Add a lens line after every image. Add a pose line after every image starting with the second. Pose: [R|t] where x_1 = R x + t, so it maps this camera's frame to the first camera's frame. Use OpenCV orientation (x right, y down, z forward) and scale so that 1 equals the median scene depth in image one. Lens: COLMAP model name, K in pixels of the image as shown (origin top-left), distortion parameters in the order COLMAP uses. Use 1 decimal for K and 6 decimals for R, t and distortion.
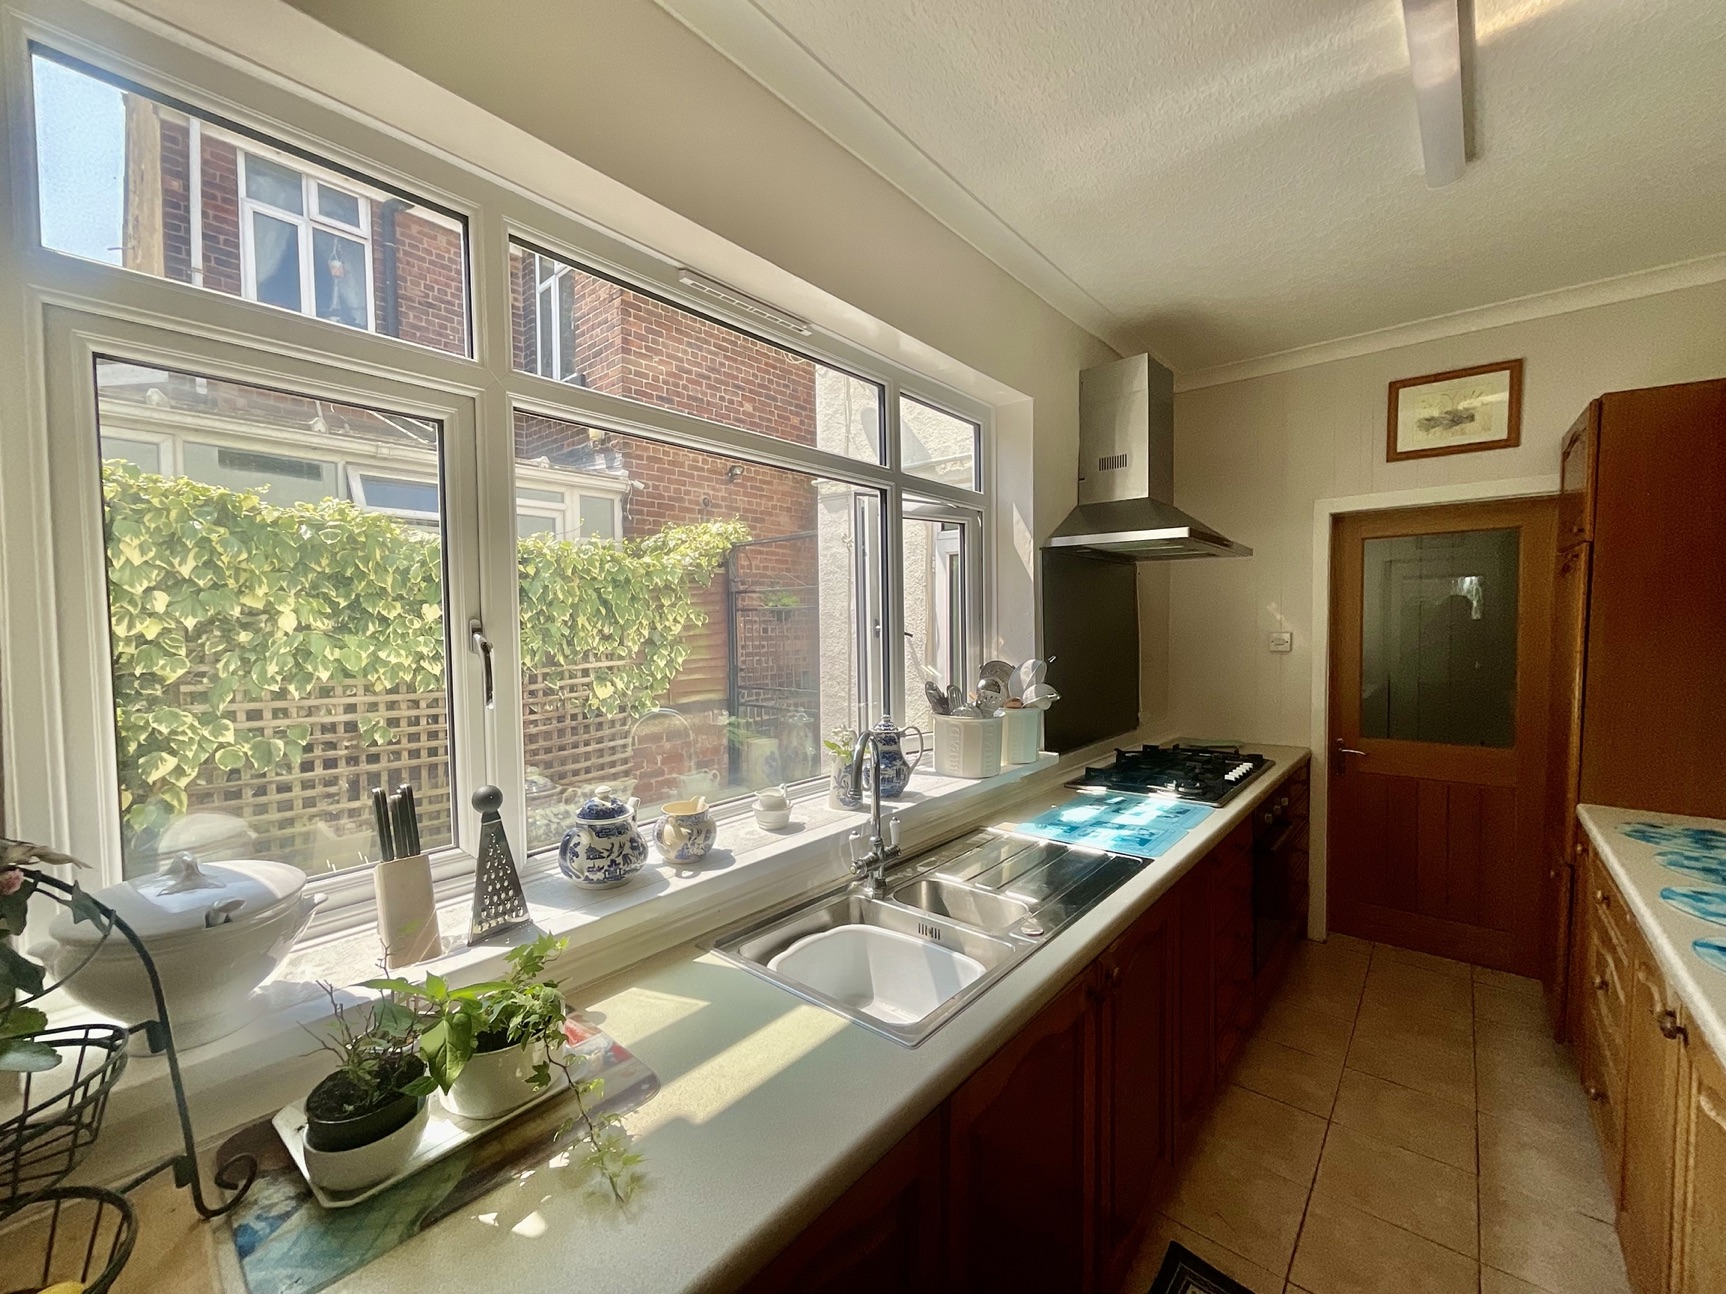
lens RADIAL K [[697.6, 0, 863.0], [0, 697.6, 647.0], [0, 0, 1]] dist [-0.001977, -0.000434]
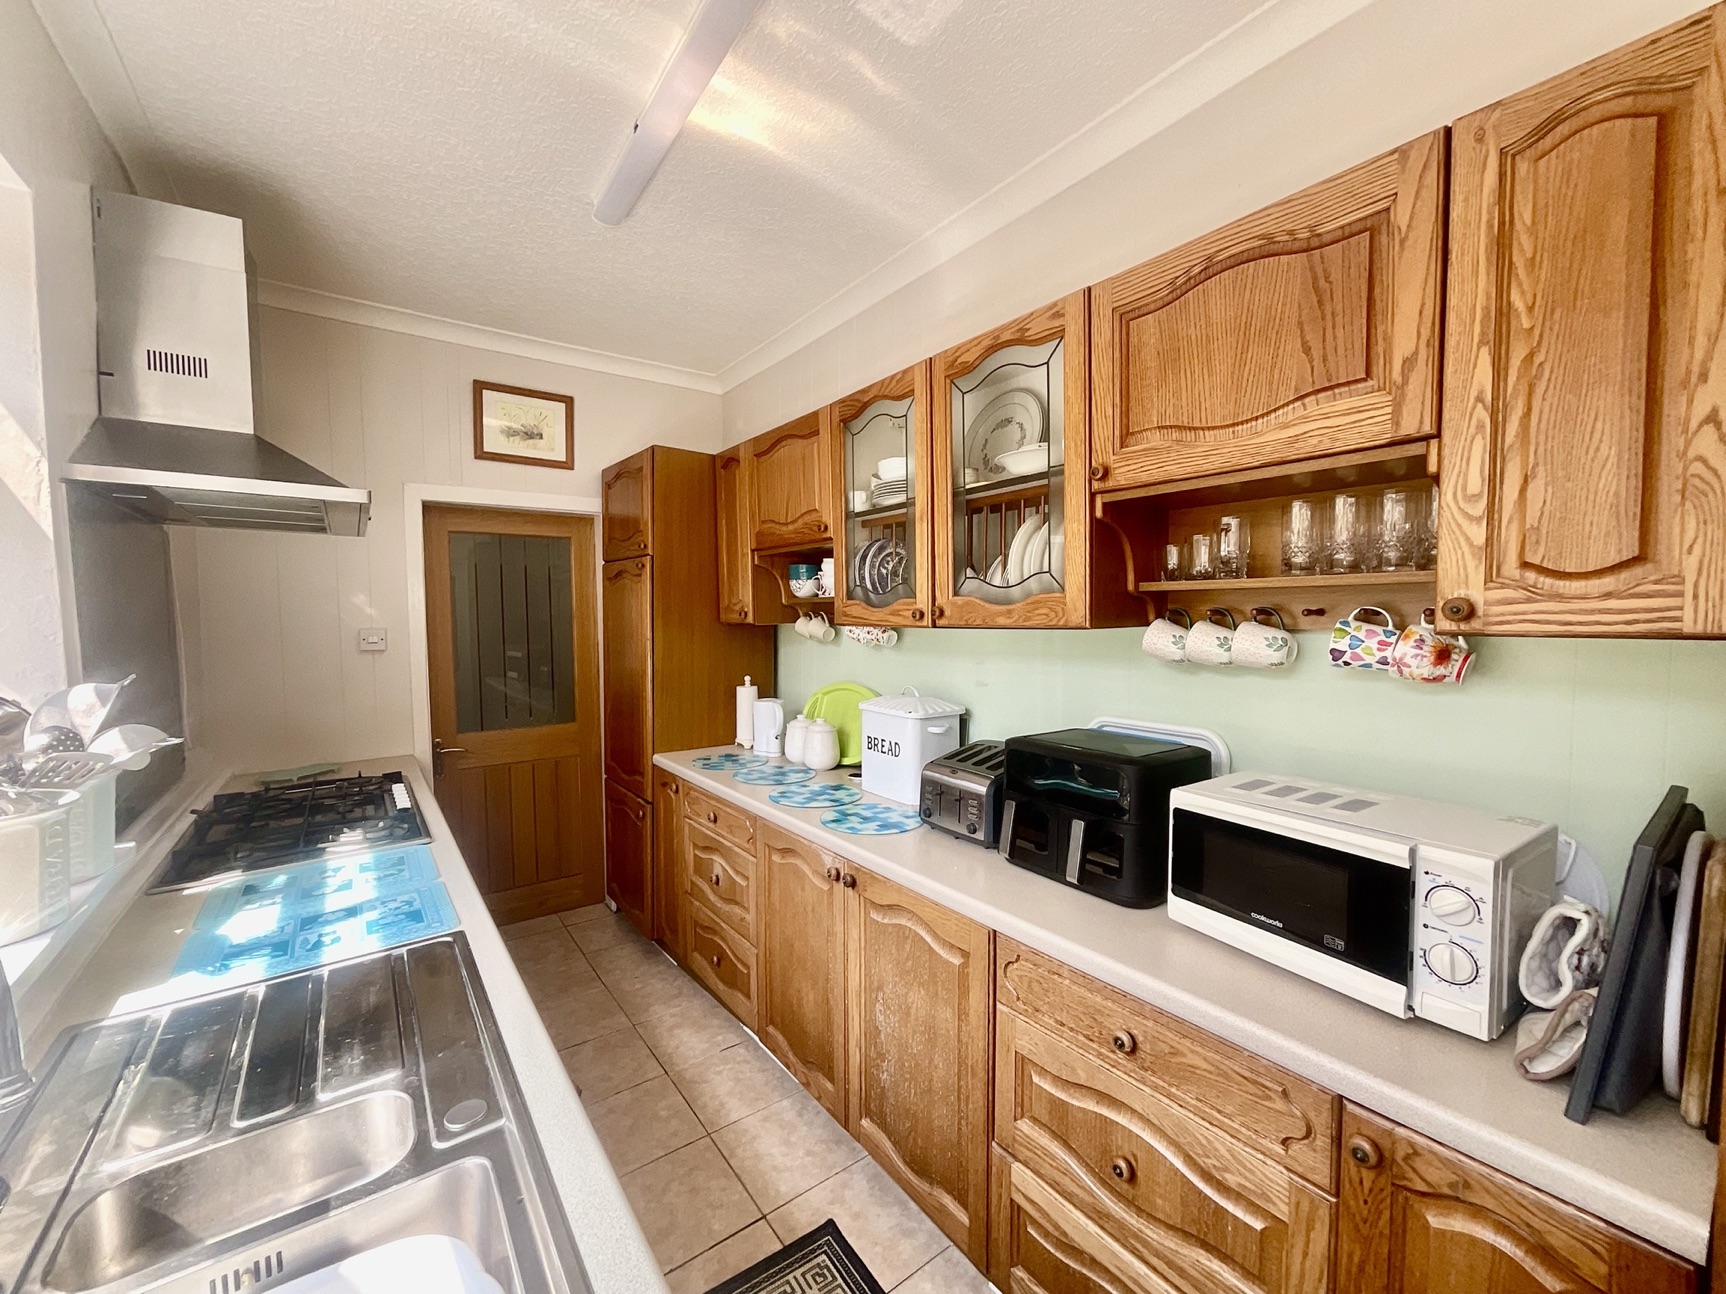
lens RADIAL K [[697.6, 0, 863.0], [0, 697.6, 647.0], [0, 0, 1]] dist [-0.001977, -0.000434]
pose [[0.228050, -0.039147, 0.972862, -0.156636], [0.037376, 0.998807, 0.031430, -0.004758], [-0.972932, 0.029194, 0.229241, 0.313658]]
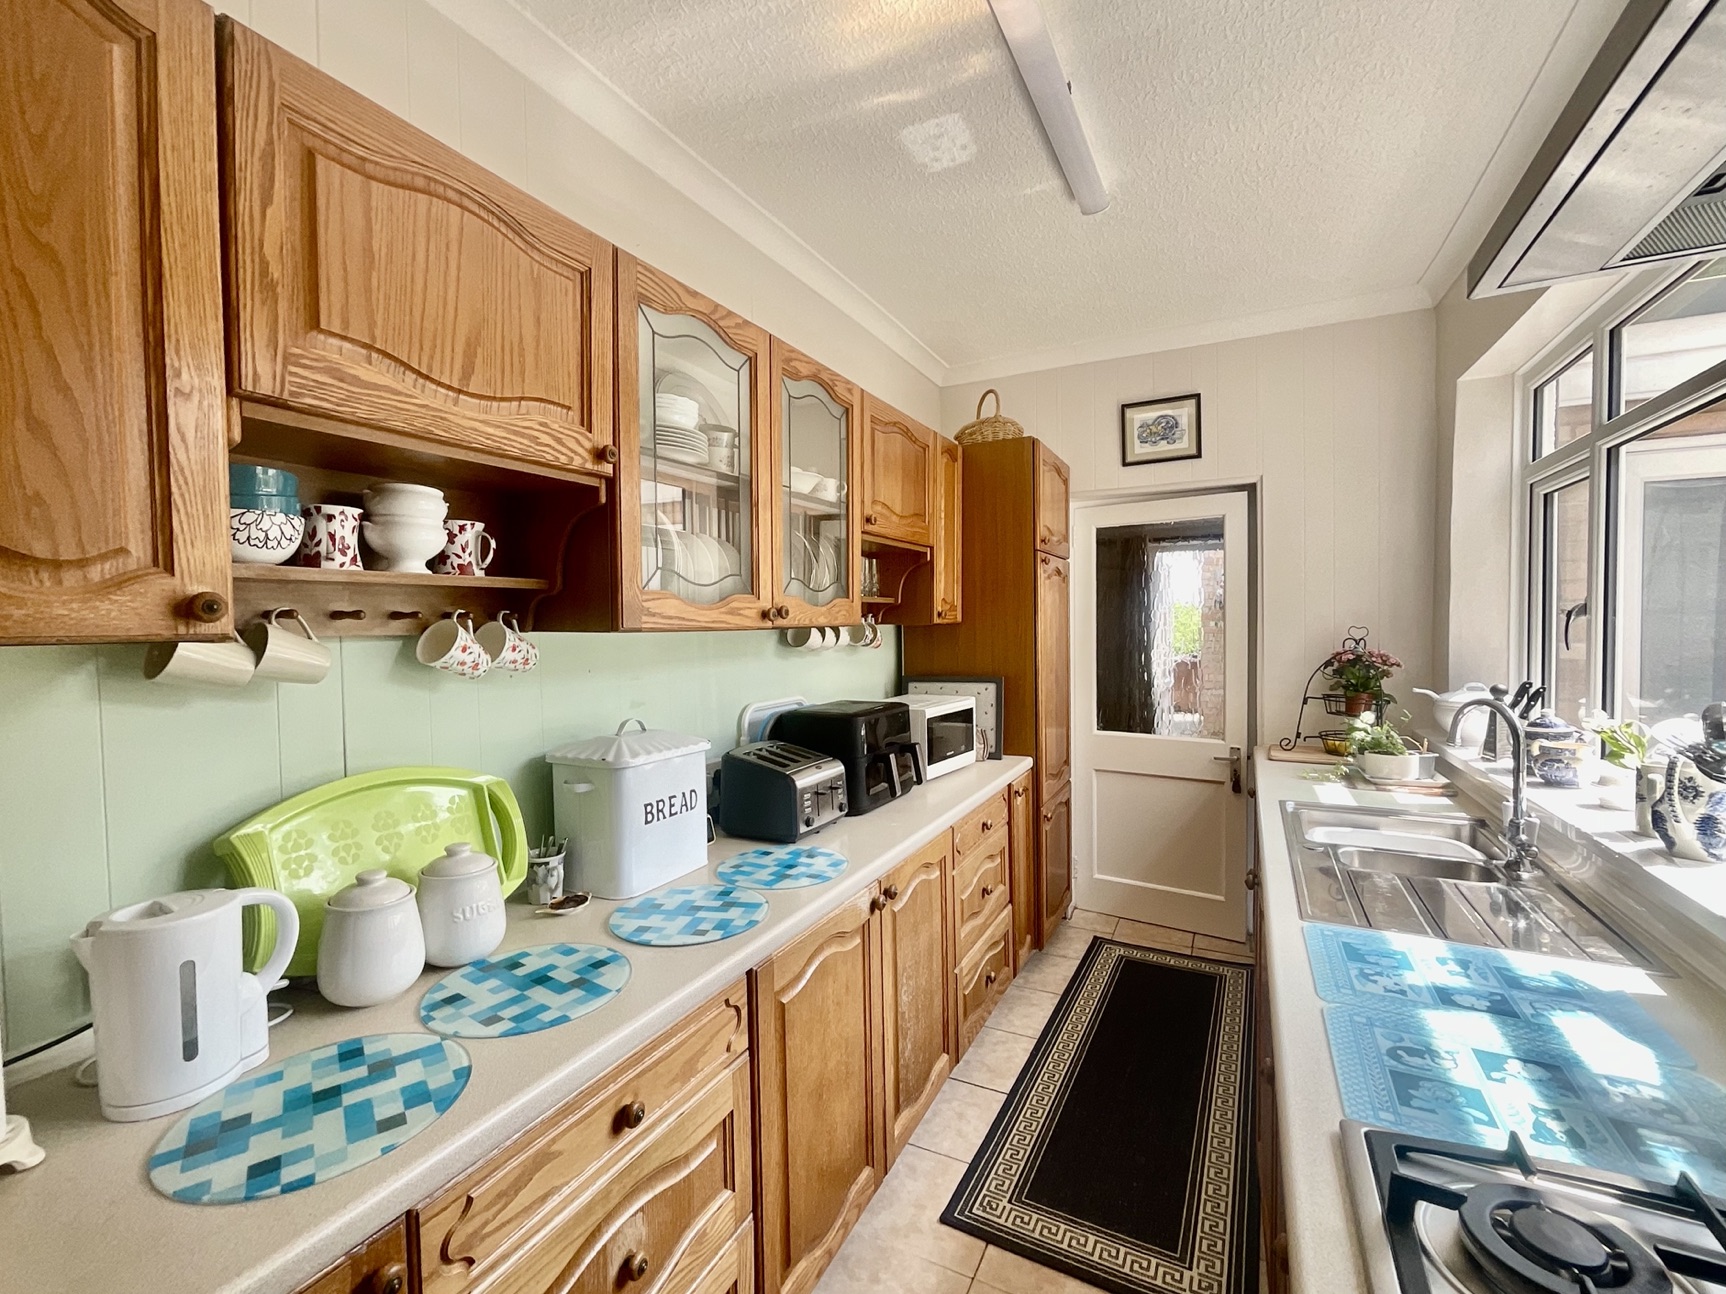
lens RADIAL K [[740.5, 0, 863.0], [0, 740.5, 647.0], [0, 0, 1]] dist [-0.000145, -0.000281]
pose [[-0.973065, 0.030272, -0.228536, 0.814403], [0.014734, 0.997481, 0.069390, -0.035041], [0.230061, 0.064153, -0.971059, 1.279754]]
